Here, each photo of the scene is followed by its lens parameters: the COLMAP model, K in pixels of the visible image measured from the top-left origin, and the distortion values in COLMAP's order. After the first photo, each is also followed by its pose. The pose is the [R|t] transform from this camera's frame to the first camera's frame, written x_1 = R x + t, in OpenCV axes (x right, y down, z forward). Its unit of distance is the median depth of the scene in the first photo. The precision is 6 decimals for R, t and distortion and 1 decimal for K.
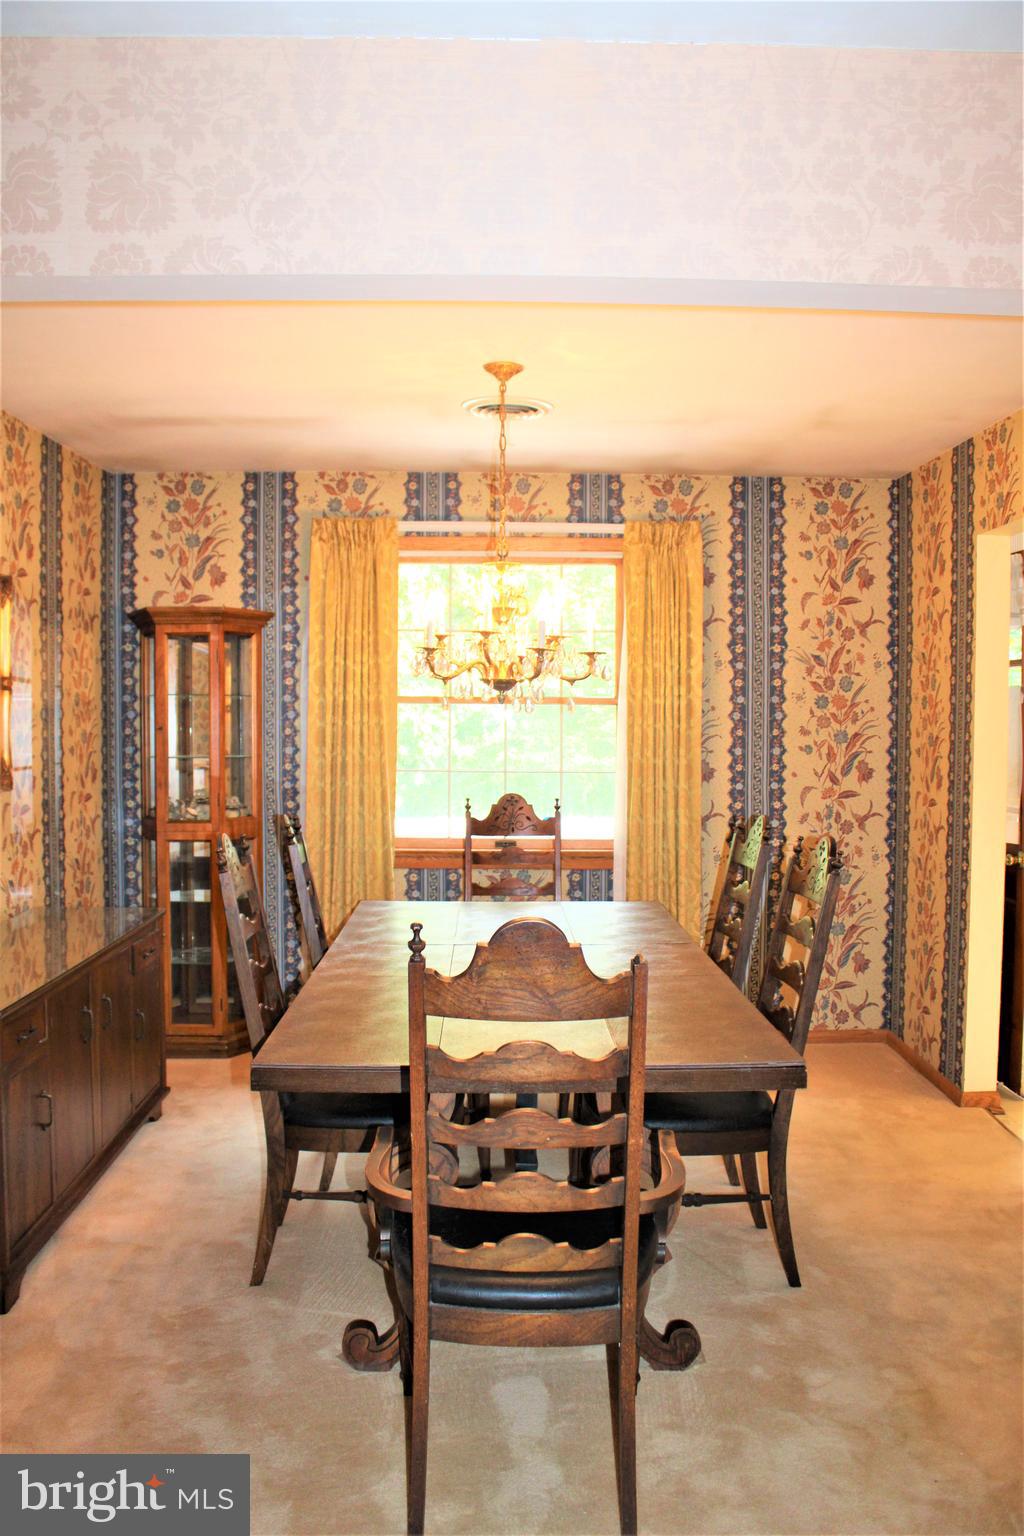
lens RADIAL K [[1271.7, 0, 512.0], [0, 1271.7, 768.0], [0, 0, 1]] dist [-0.154713, 0.104199]
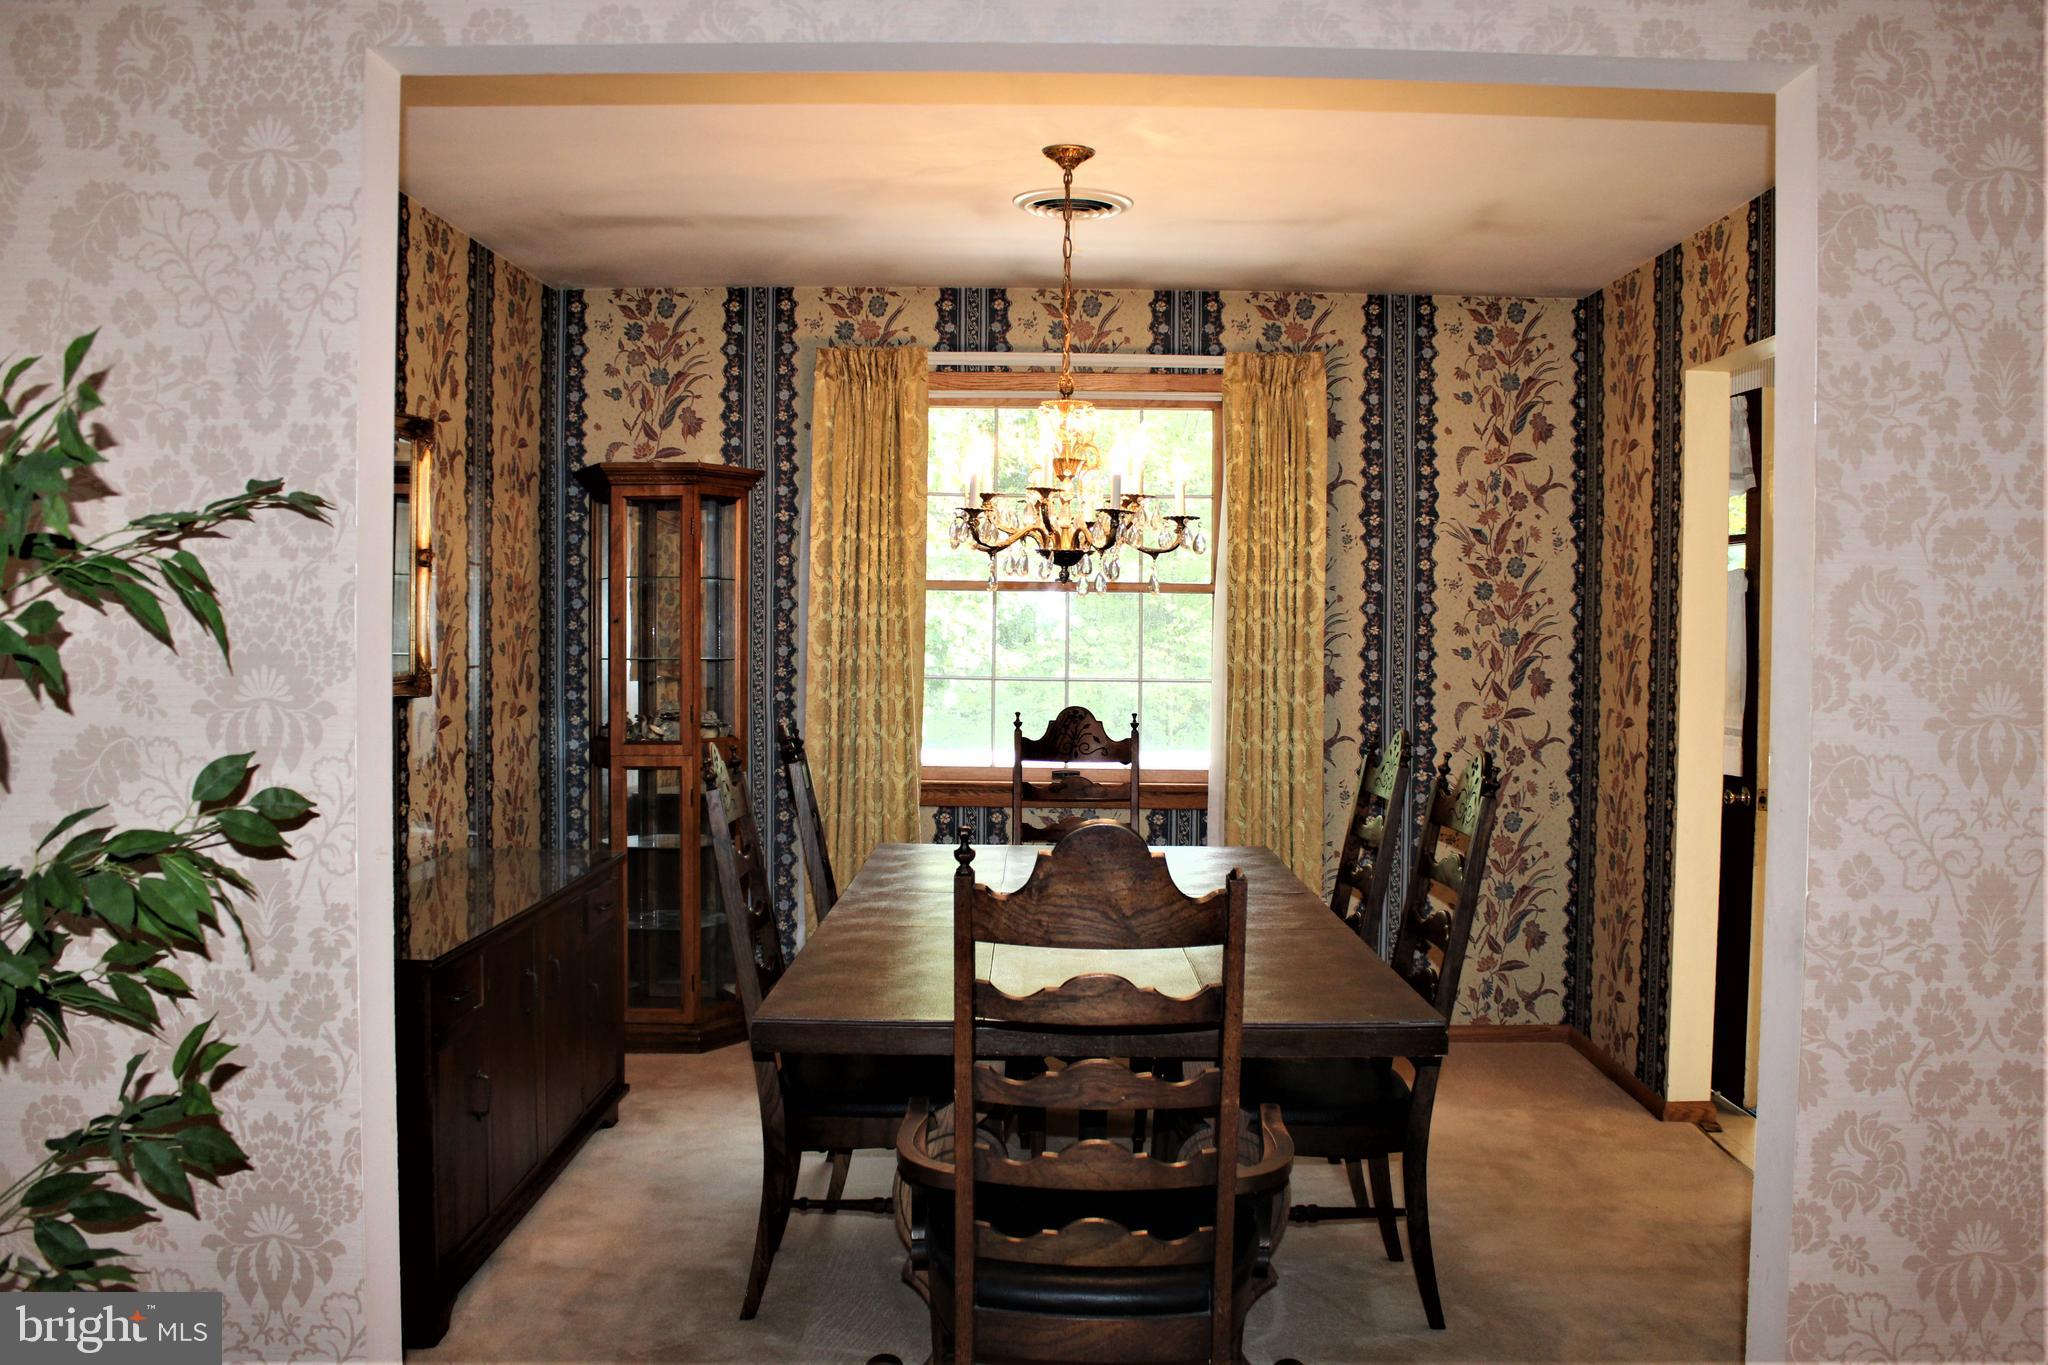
lens RADIAL K [[1765.9, 0, 1023.9], [0, 1765.9, 696.1], [0, 0, 1]] dist [-0.143894, 0.012177]
pose [[0.999649, 0.005064, -0.025989, -0.003283], [-0.005194, 0.999974, -0.004912, 0.017941], [0.025963, 0.005046, 0.999650, -0.060068]]
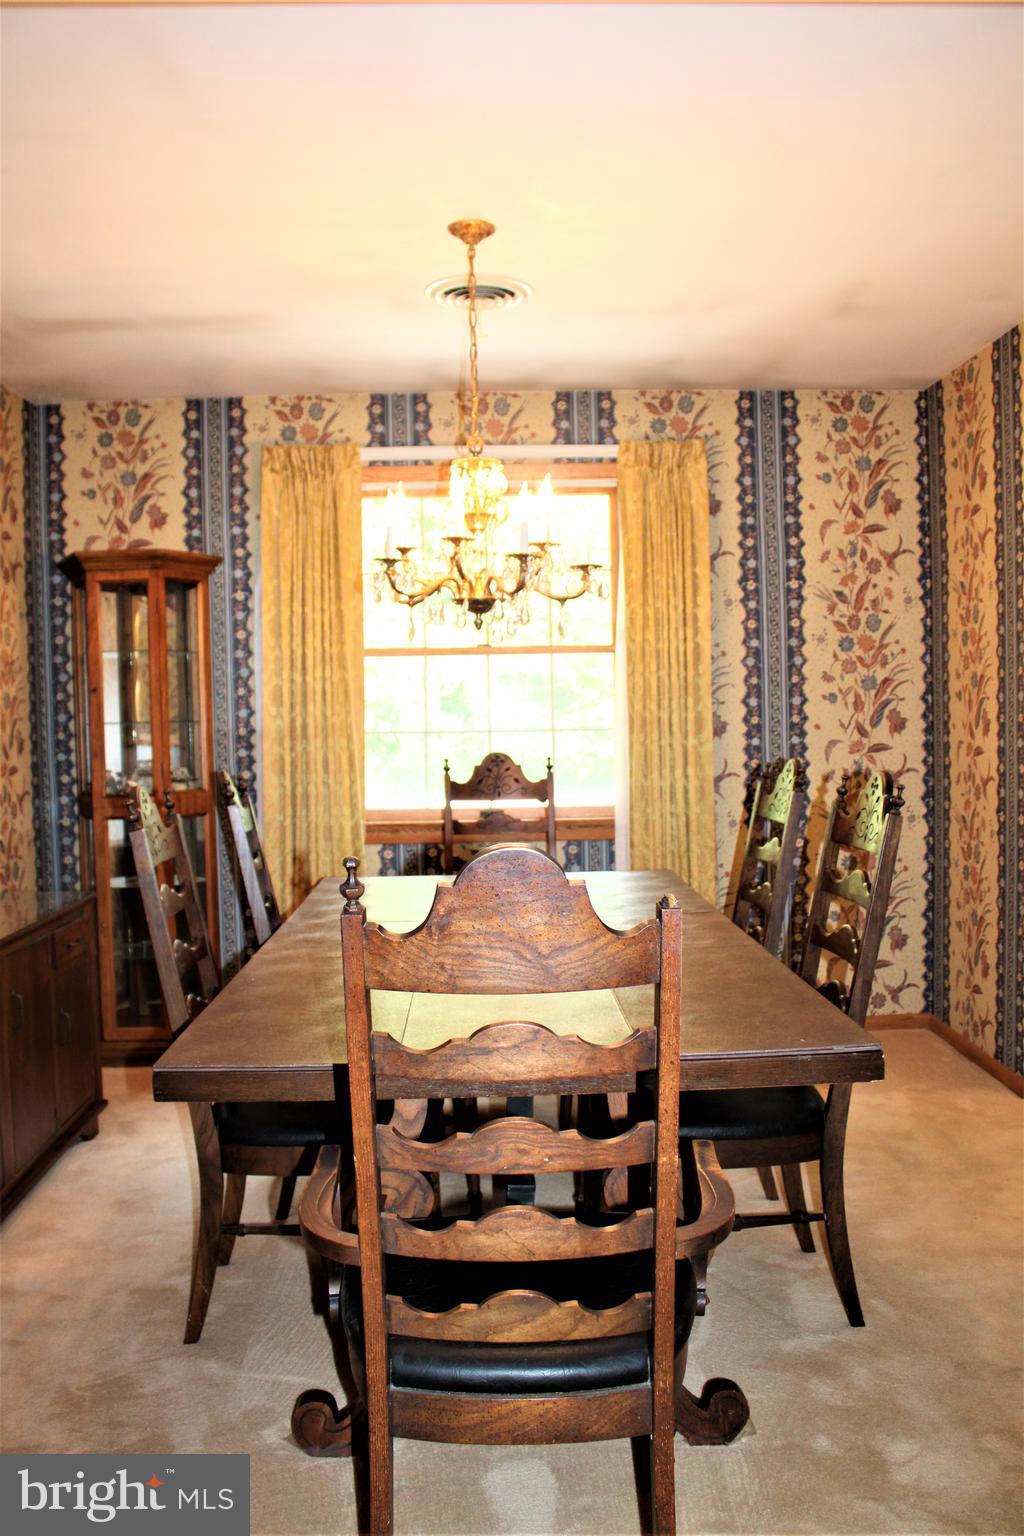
lens RADIAL K [[1271.7, 0, 512.0], [0, 1271.7, 768.0], [0, 0, 1]] dist [-0.154713, 0.104199]
pose [[0.999658, -0.025538, 0.005578, 0.004808], [0.025558, 0.999667, -0.003484, 0.032533], [-0.005487, 0.003625, 0.999978, 0.124490]]
